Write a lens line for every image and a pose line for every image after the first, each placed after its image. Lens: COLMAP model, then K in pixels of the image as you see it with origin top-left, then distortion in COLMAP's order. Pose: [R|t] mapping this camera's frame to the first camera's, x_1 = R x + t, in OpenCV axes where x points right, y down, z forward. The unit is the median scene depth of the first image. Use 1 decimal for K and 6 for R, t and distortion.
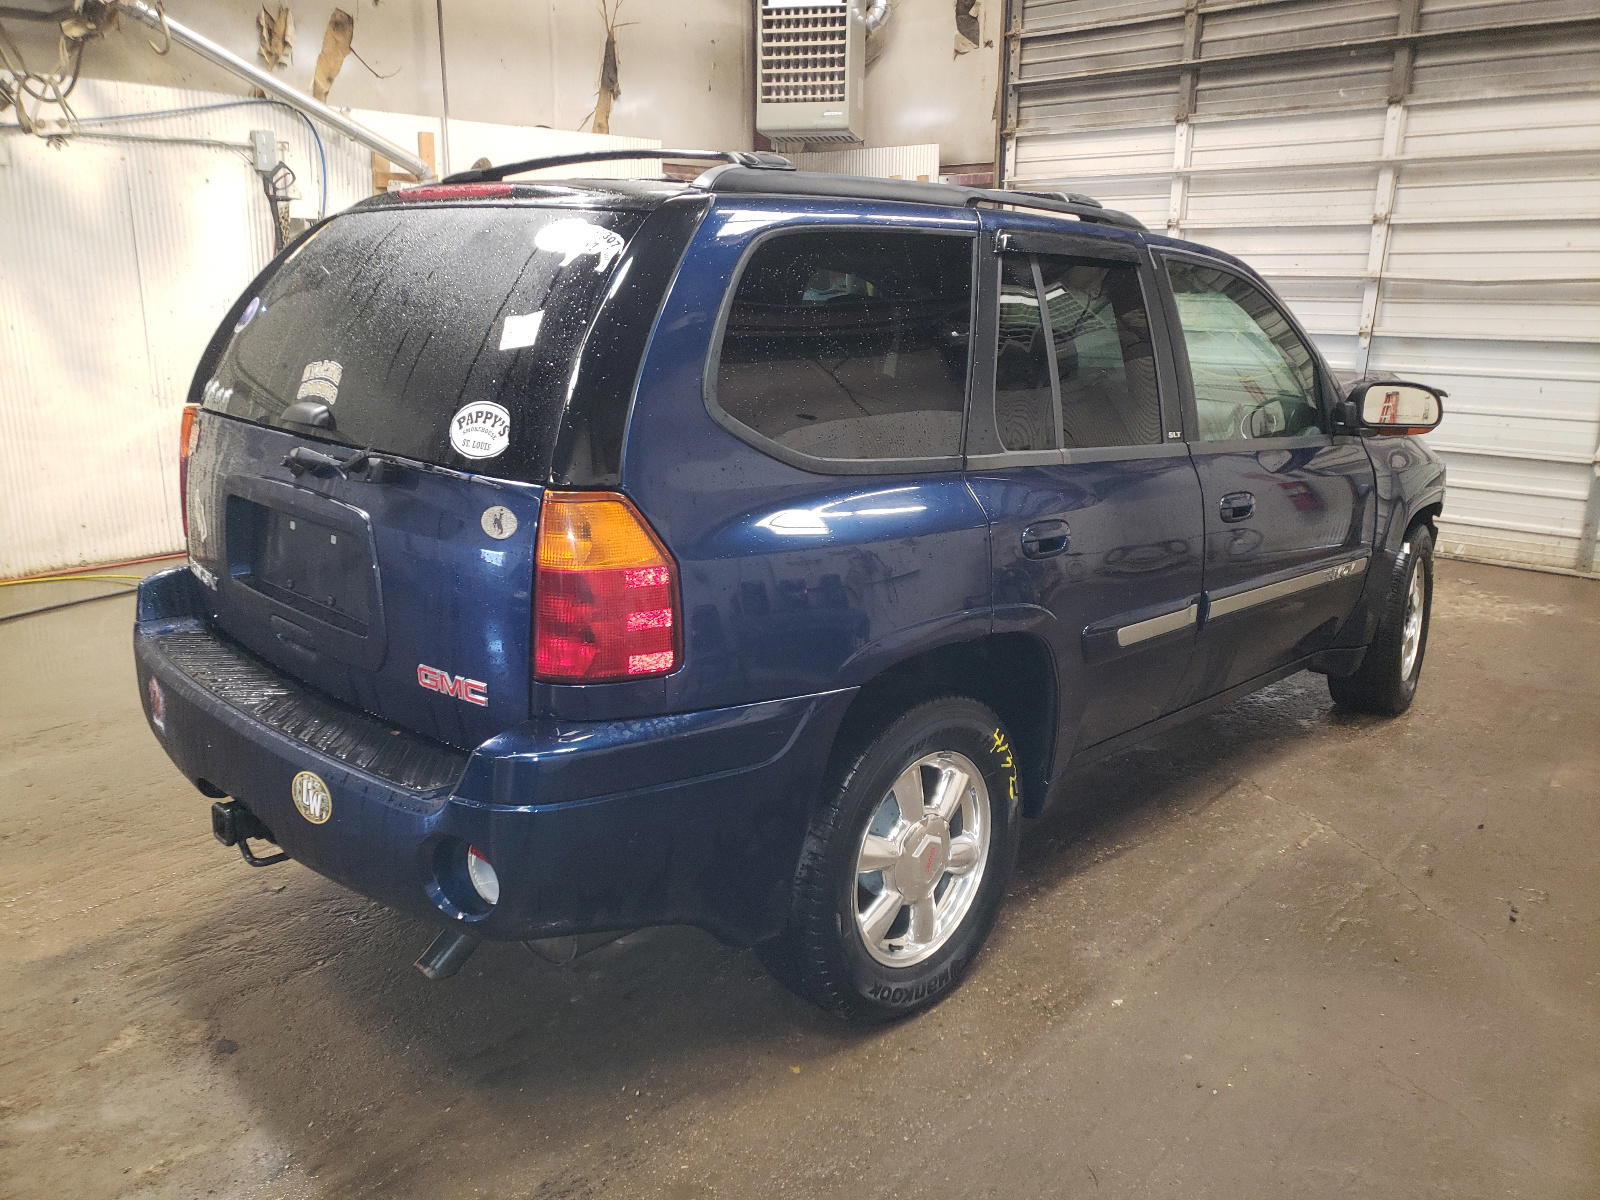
lens RADIAL K [[1244.8, 0, 800.0], [0, 1244.8, 600.0], [0, 0, 1]] dist [0.015804, -0.000905]
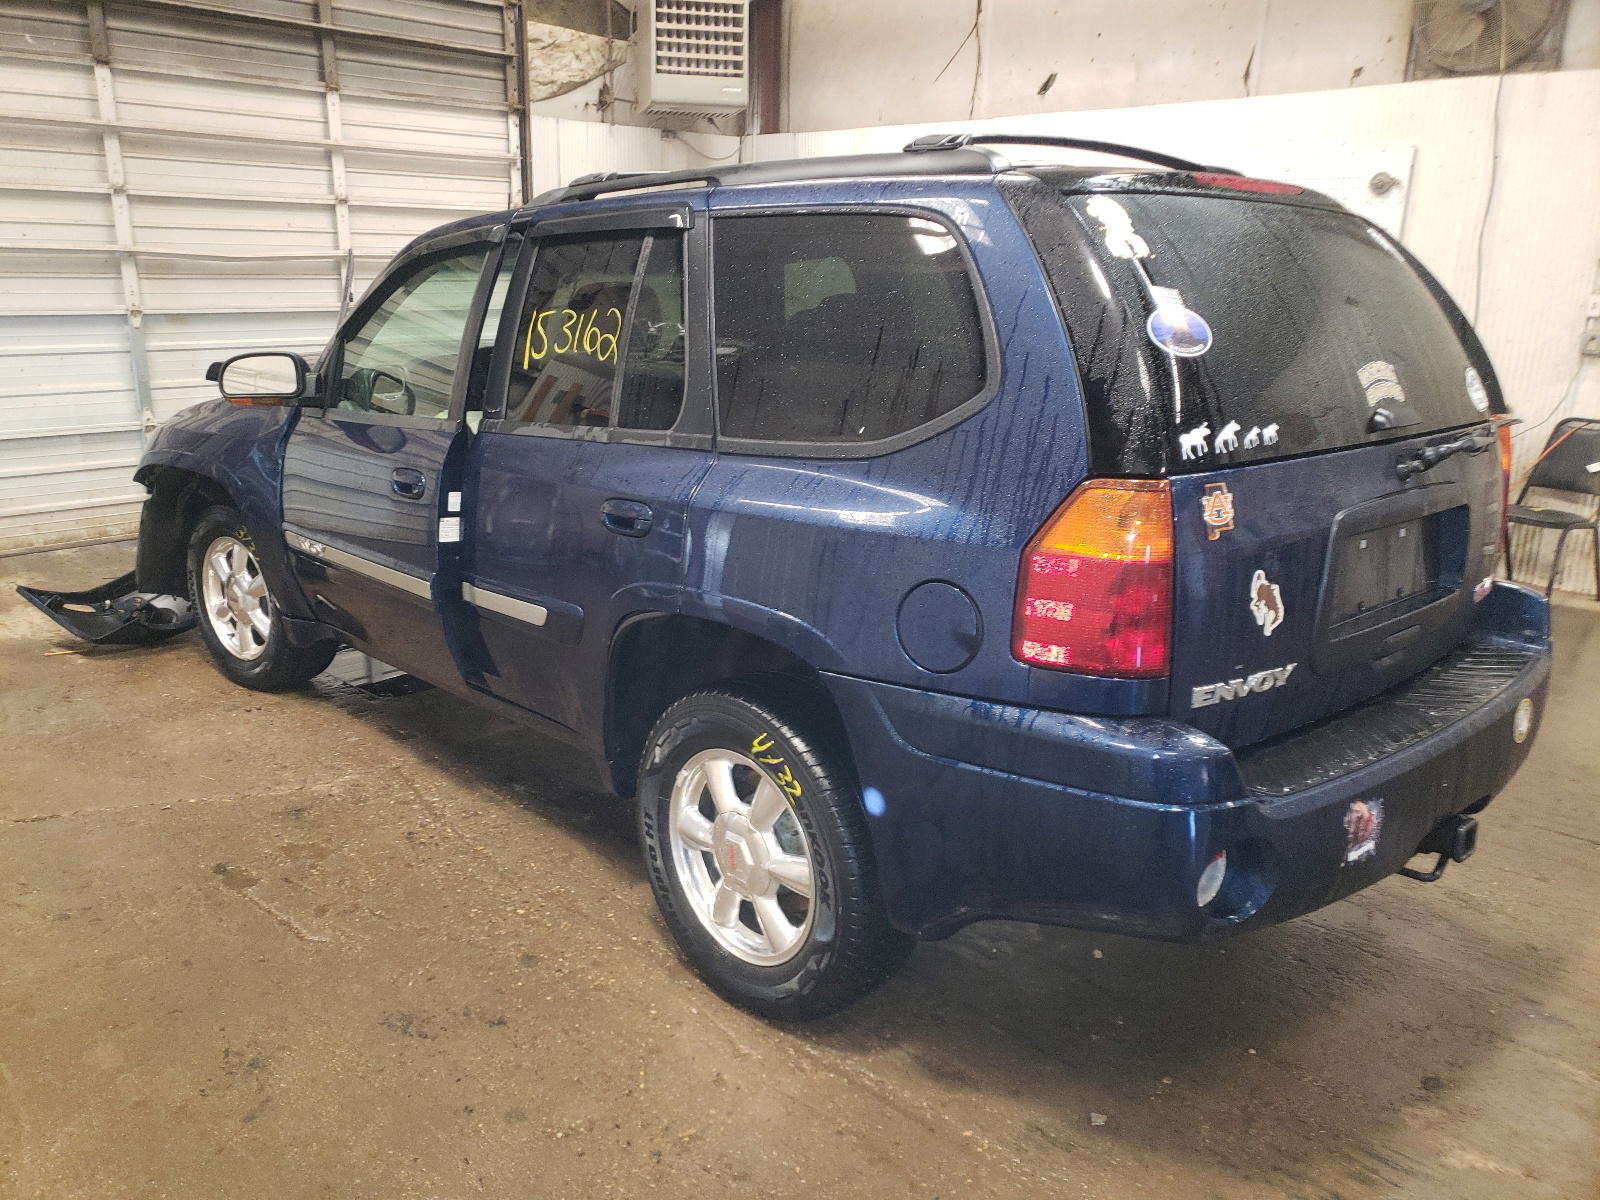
lens RADIAL K [[1274.3, 0, 800.9], [0, 1274.3, 560.8], [0, 0, 1]] dist [0.014995, 0.004271]
pose [[0.031197, -0.237391, 0.970913, -0.519740], [0.240877, 0.944541, 0.223204, -0.138556], [-0.970054, 0.226907, 0.086649, 0.504717]]
